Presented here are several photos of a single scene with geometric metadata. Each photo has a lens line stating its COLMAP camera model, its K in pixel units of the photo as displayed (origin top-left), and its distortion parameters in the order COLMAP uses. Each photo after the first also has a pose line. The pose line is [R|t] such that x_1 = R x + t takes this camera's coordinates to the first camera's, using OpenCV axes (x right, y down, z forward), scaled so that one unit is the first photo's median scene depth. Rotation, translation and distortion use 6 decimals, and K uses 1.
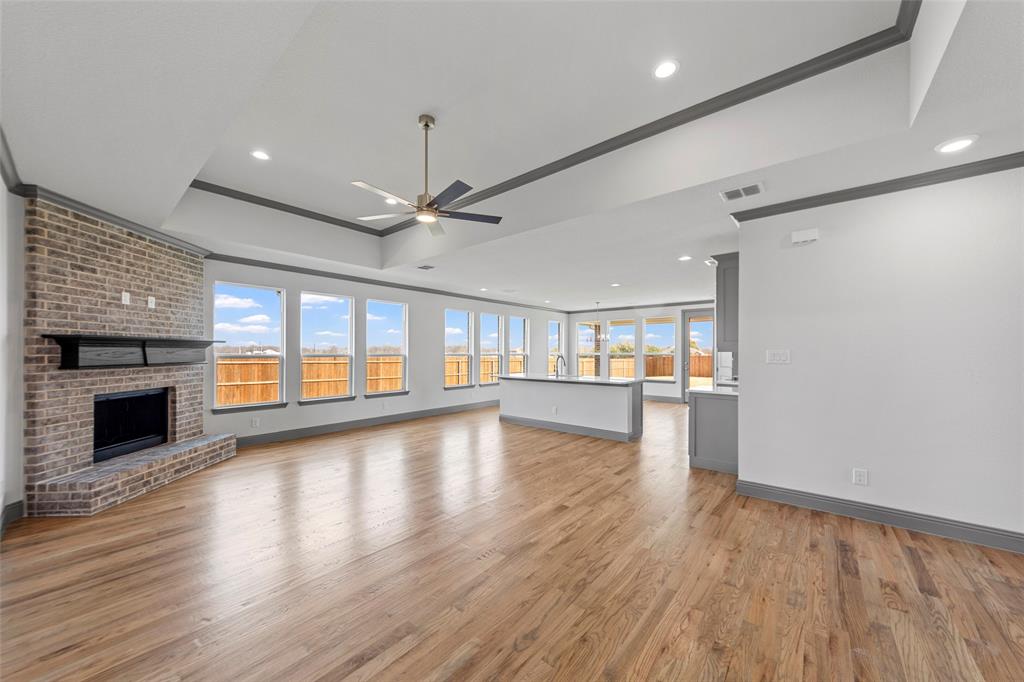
lens RADIAL K [[369.0, 0, 513.2], [0, 369.0, 350.9], [0, 0, 1]] dist [-0.000830, -0.000131]
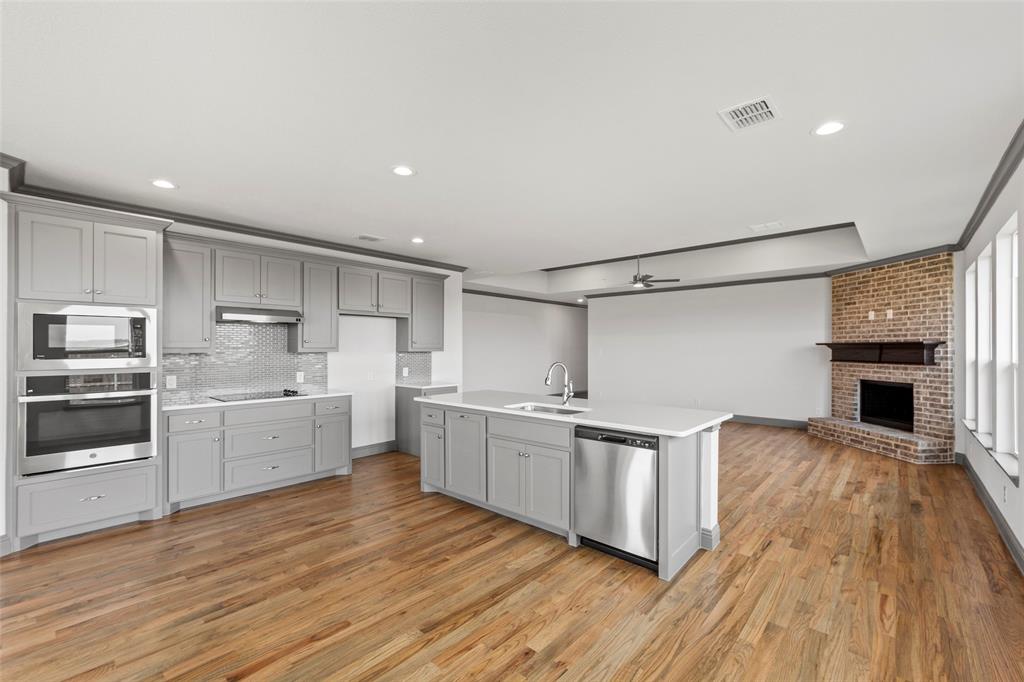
lens RADIAL K [[435.1, 0, 510.8], [0, 435.1, 348.0], [0, 0, 1]] dist [0.000122, -0.000009]
pose [[-0.999066, -0.005468, 0.042868, 0.294965], [-0.005568, 0.999982, -0.002206, -0.003231], [-0.042856, -0.002442, -0.999078, 2.819042]]
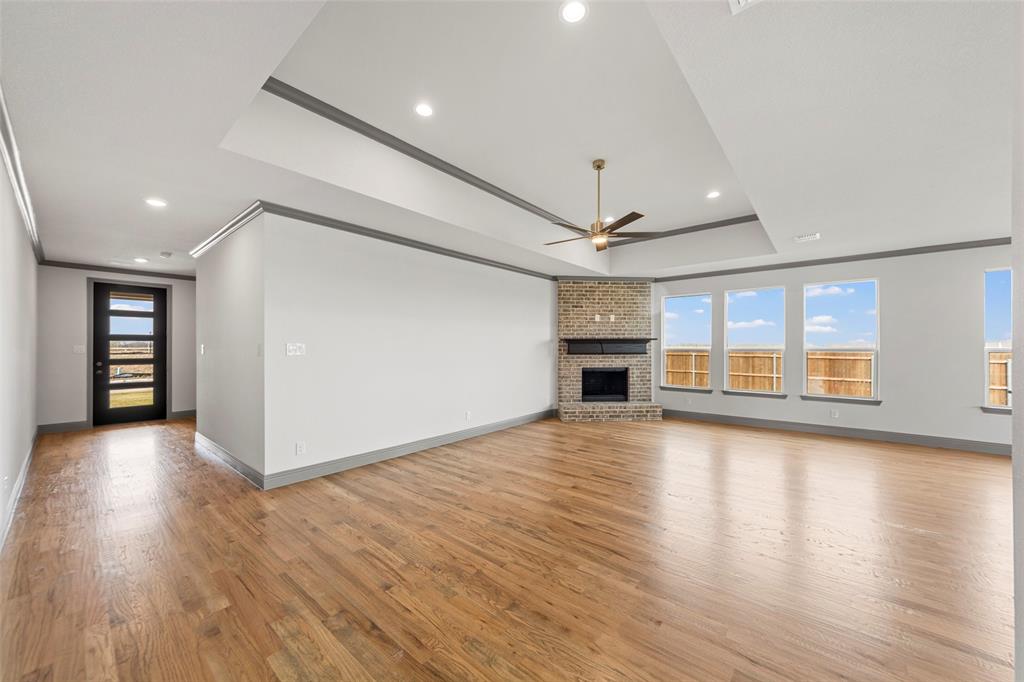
lens RADIAL K [[369.0, 0, 513.2], [0, 369.0, 350.9], [0, 0, 1]] dist [-0.000830, -0.000131]
pose [[-0.001053, 0.008309, -0.999965, 0.847616], [0.003783, 0.999958, 0.008305, 0.008282], [0.999992, -0.003775, -0.001085, 0.582827]]
